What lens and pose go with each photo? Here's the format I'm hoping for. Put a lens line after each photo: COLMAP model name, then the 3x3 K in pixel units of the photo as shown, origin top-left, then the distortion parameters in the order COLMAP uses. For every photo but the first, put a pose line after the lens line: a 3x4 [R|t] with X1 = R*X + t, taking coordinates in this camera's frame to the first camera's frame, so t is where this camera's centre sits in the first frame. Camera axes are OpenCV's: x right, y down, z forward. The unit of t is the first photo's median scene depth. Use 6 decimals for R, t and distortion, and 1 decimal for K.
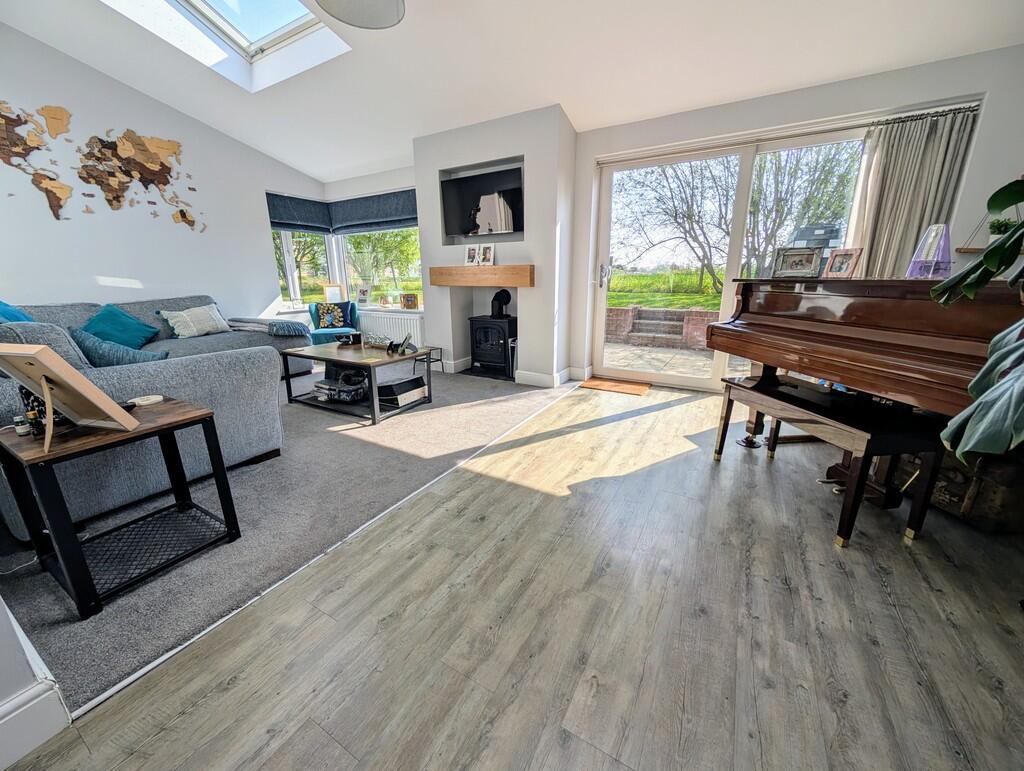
lens RADIAL K [[388.1, 0, 510.2], [0, 388.1, 382.9], [0, 0, 1]] dist [0.000185, 0.000122]
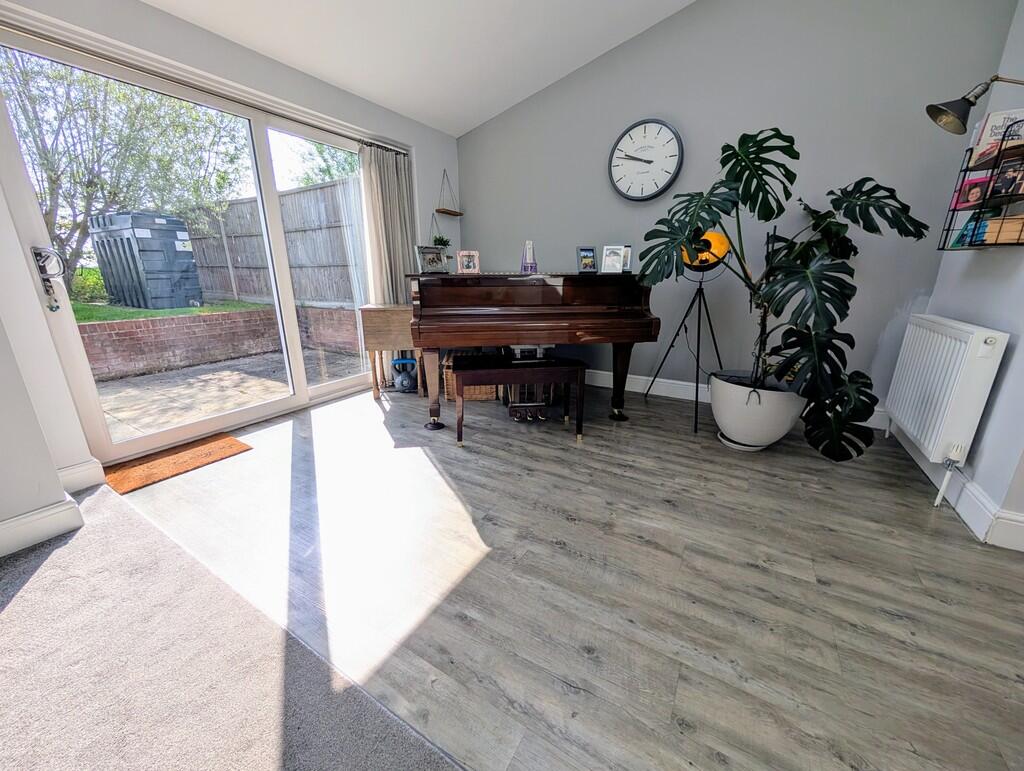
lens RADIAL K [[388.1, 0, 518.3], [0, 388.1, 382.6], [0, 0, 1]] dist [0.000185, 0.000122]
pose [[0.001328, -0.270483, 0.962724, -0.654639], [0.261691, 0.929269, 0.260722, -0.296528], [-0.965151, 0.251590, 0.072017, 1.099479]]
